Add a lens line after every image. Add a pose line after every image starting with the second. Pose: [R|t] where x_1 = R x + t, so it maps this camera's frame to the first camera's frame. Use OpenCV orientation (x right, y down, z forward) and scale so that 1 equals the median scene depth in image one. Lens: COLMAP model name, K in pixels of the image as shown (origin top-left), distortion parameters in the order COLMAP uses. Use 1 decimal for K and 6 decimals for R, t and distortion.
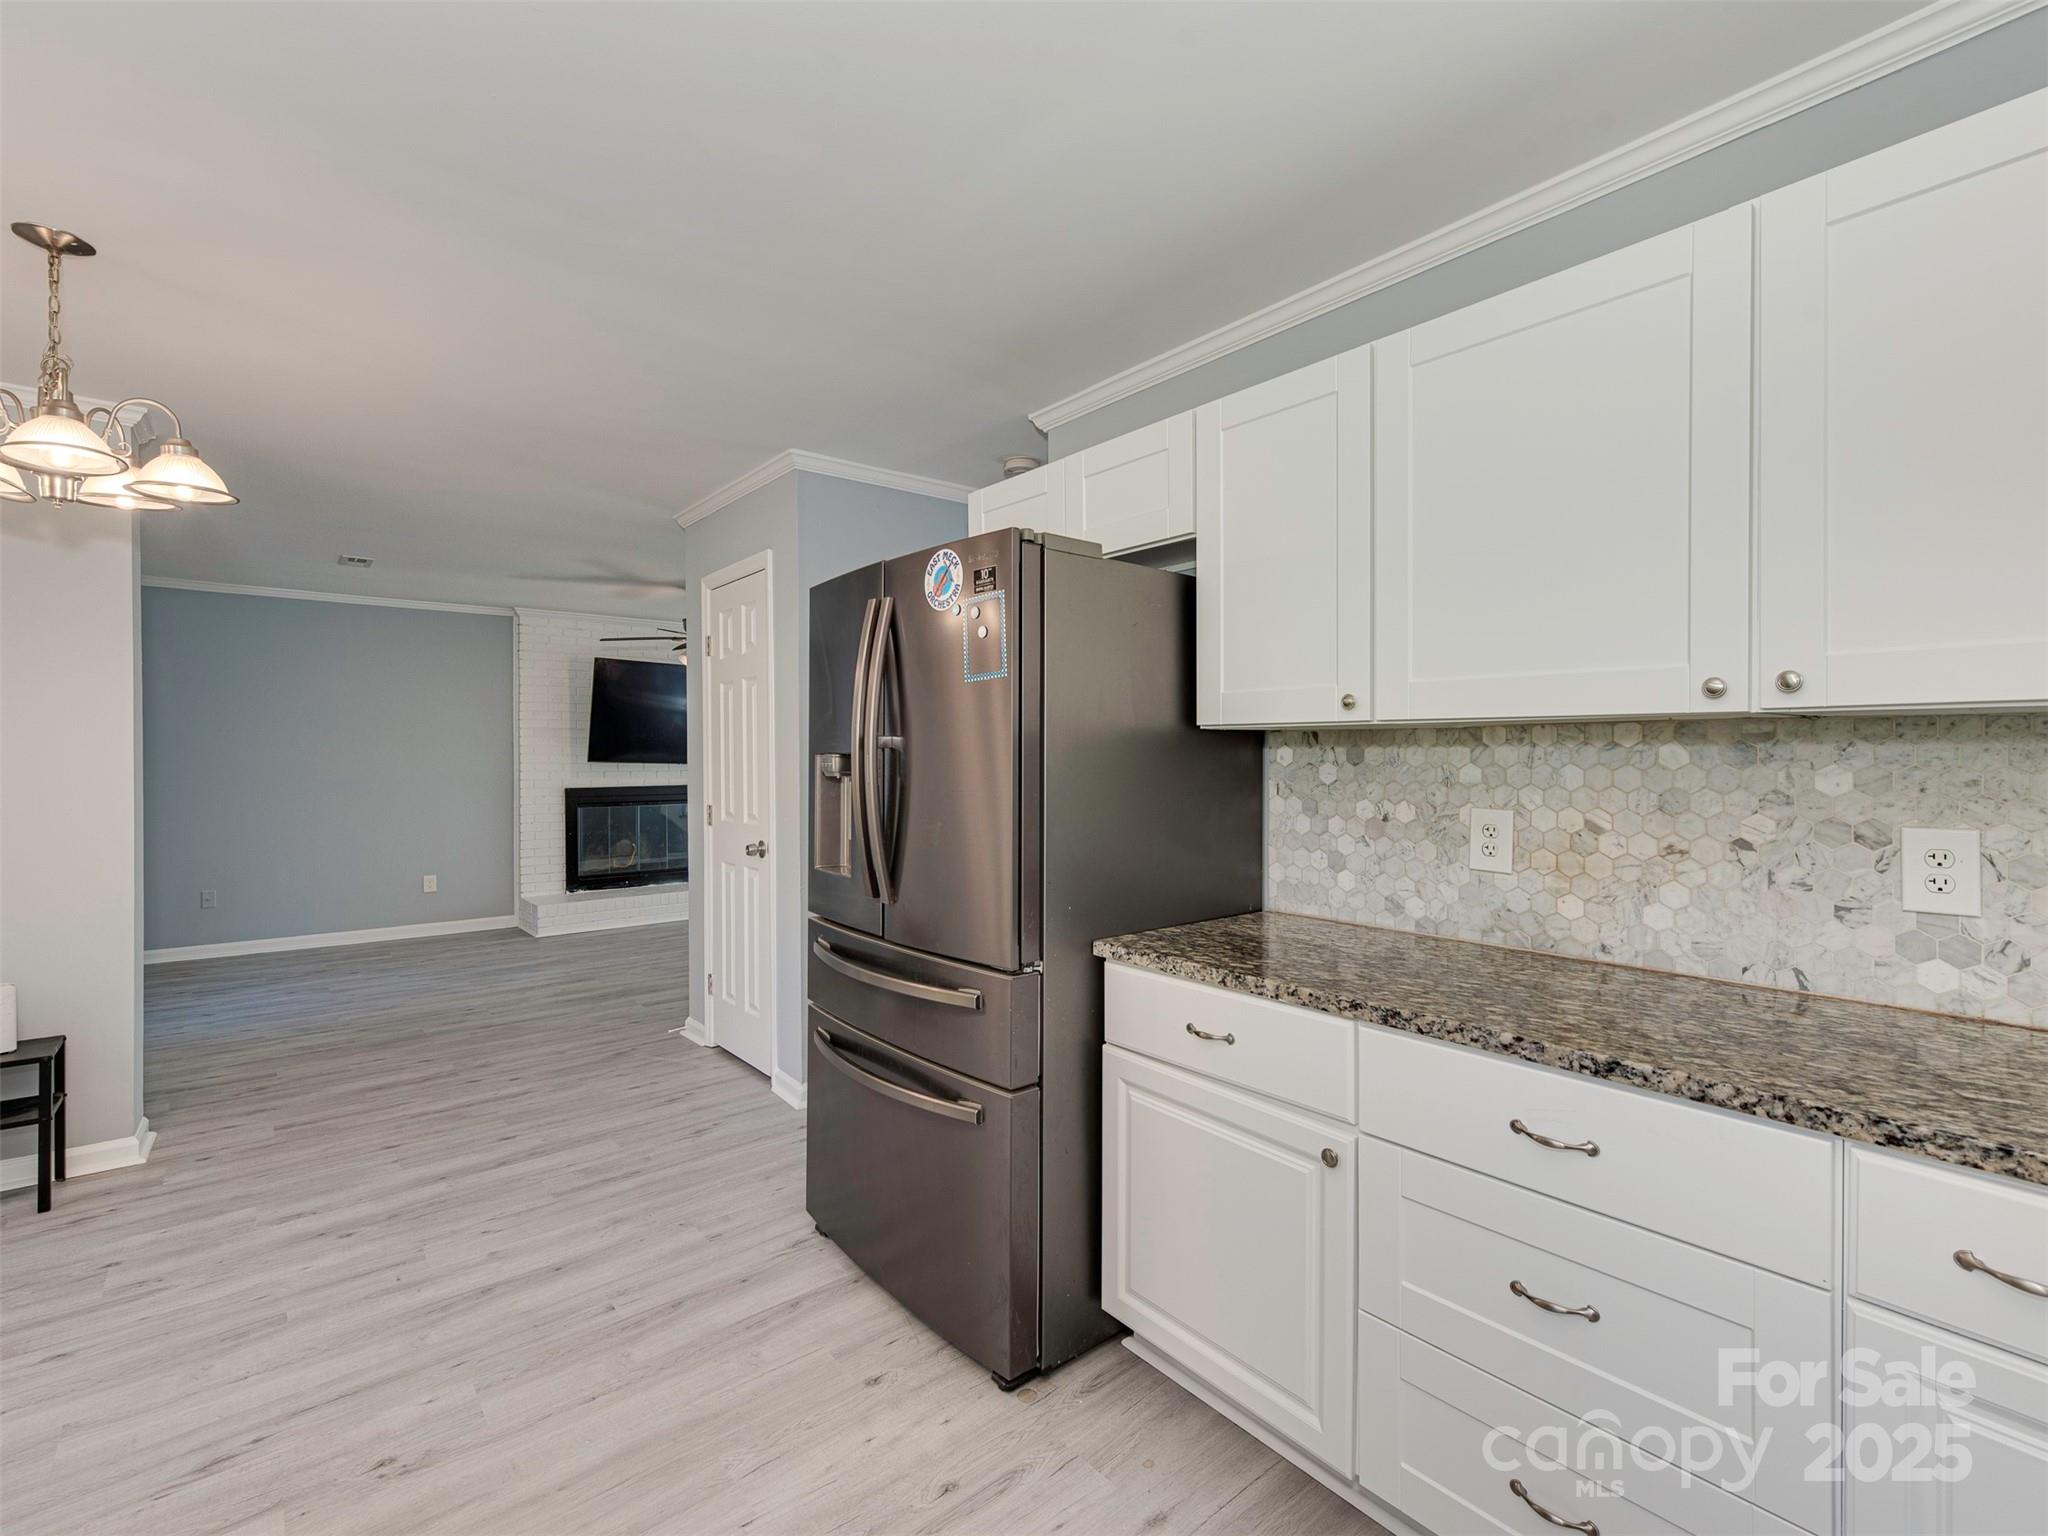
lens RADIAL K [[926.2, 0, 1051.5], [0, 926.2, 758.6], [0, 0, 1]] dist [0.004761, -0.002710]
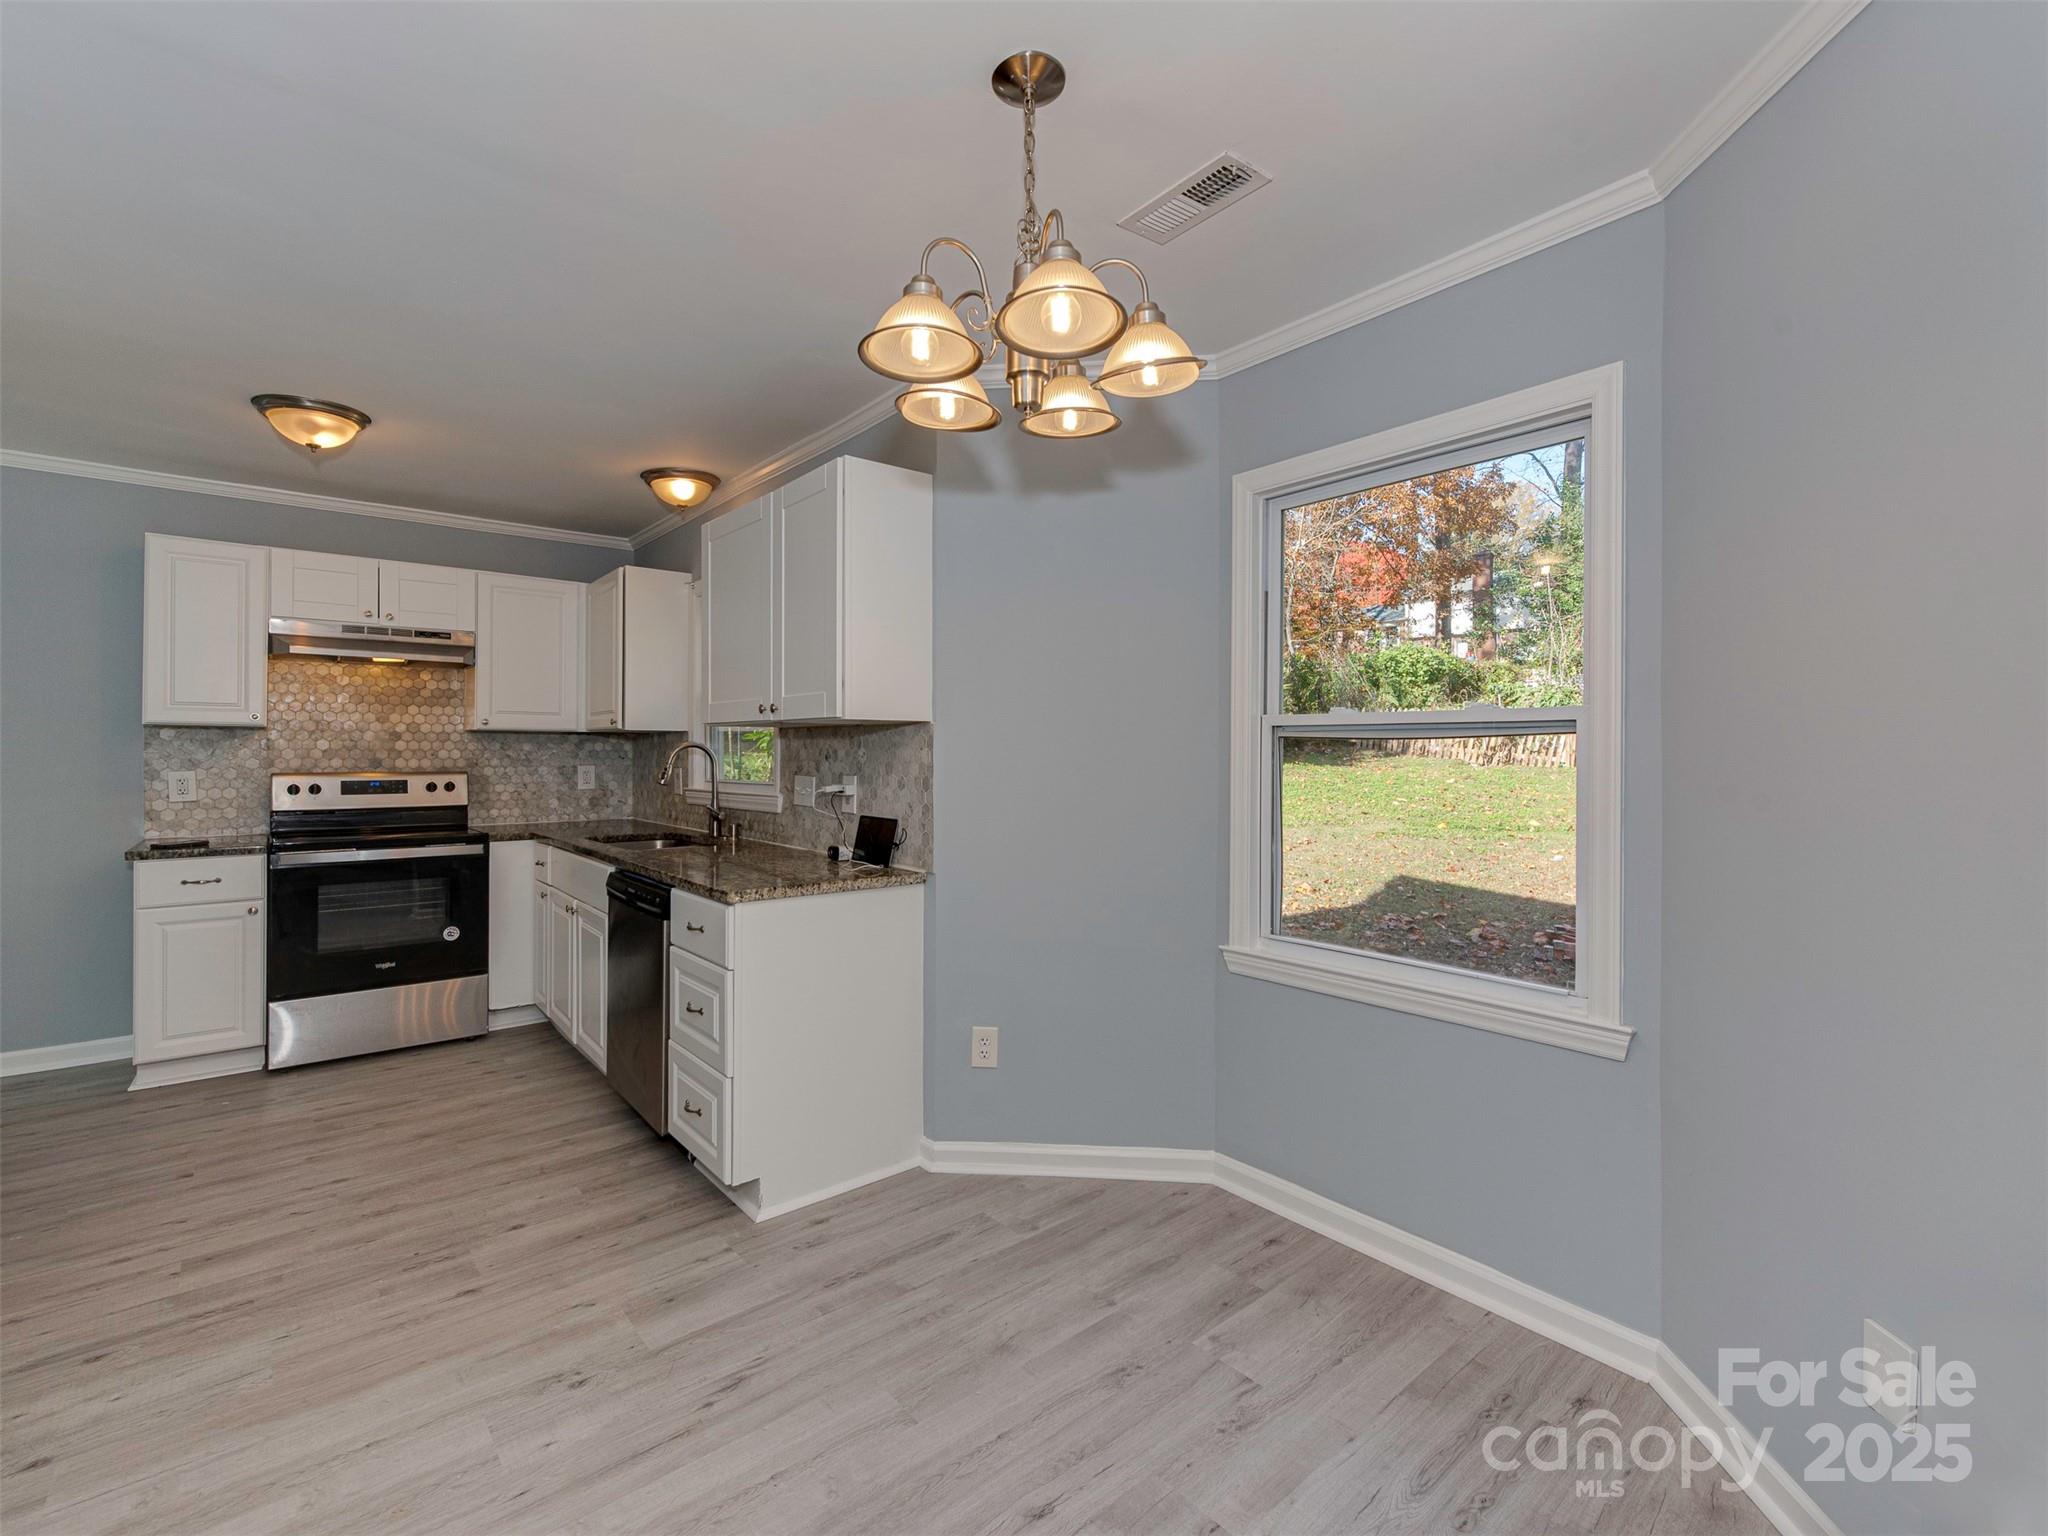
lens RADIAL K [[926.2, 0, 1034.4], [0, 926.2, 755.2], [0, 0, 1]] dist [0.004761, -0.002710]
pose [[-0.999943, 0.000193, 0.010681, -1.079454], [0.000227, 0.999995, 0.003216, 0.015433], [-0.010680, 0.003218, -0.999938, 1.774825]]
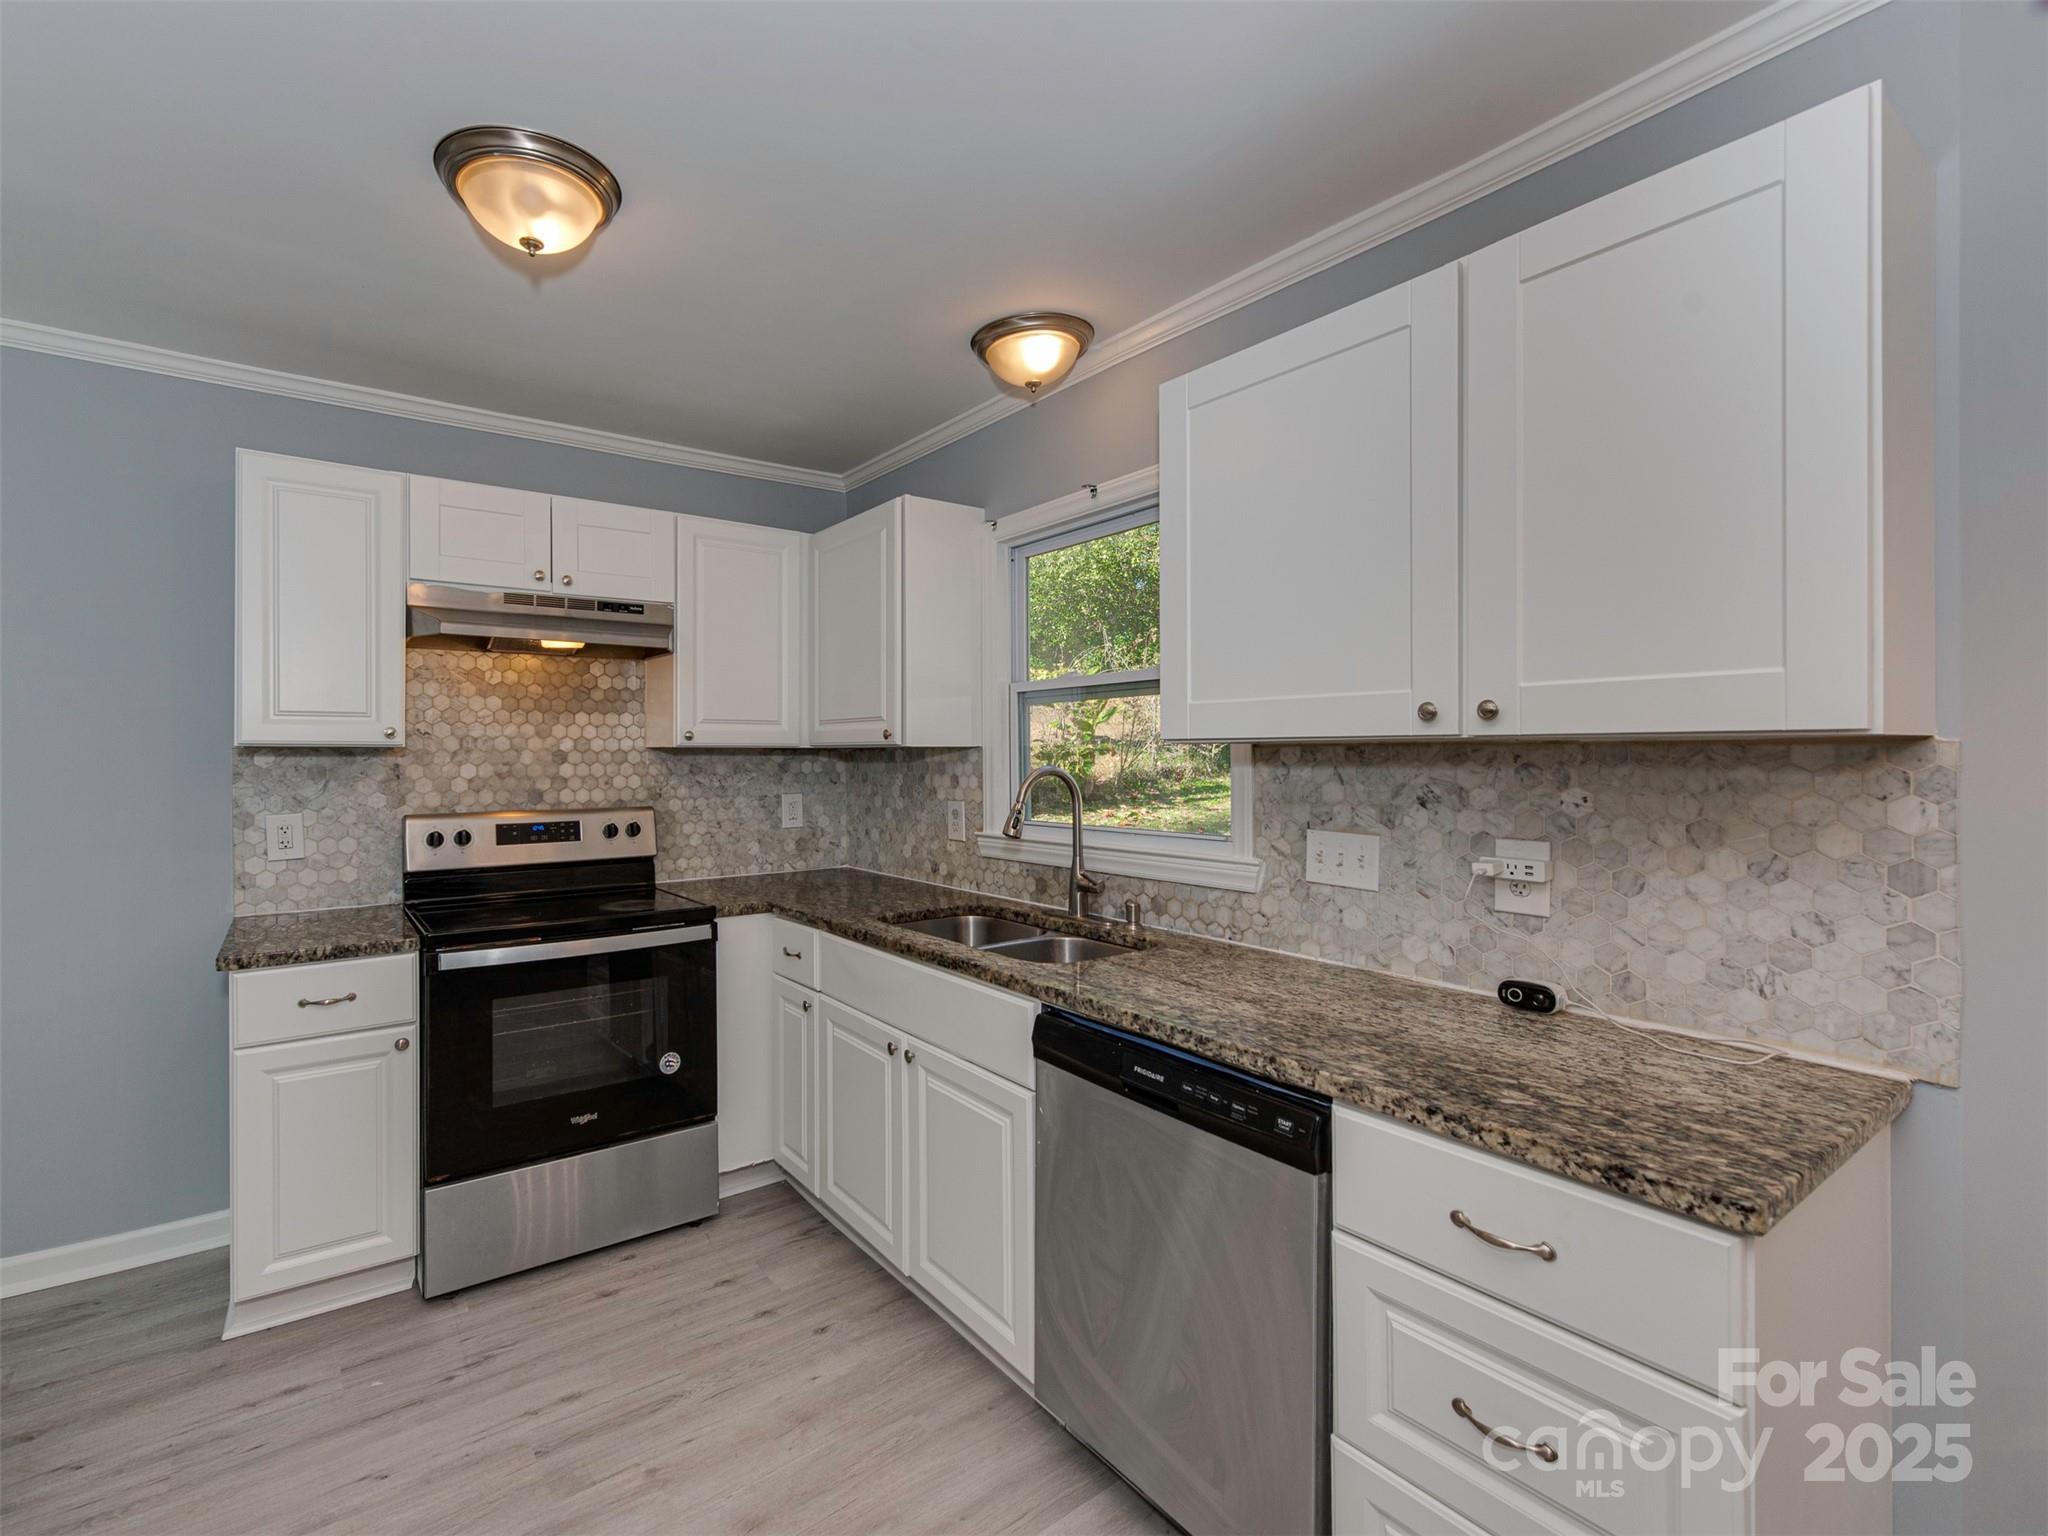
lens RADIAL K [[926.2, 0, 926.5], [0, 926.2, 759.4], [0, 0, 1]] dist [0.004761, -0.002710]
pose [[-0.994536, 0.006550, 0.104184, -0.305051], [0.007370, 0.999945, 0.007493, -0.025731], [-0.104129, 0.008219, -0.994530, 1.049267]]
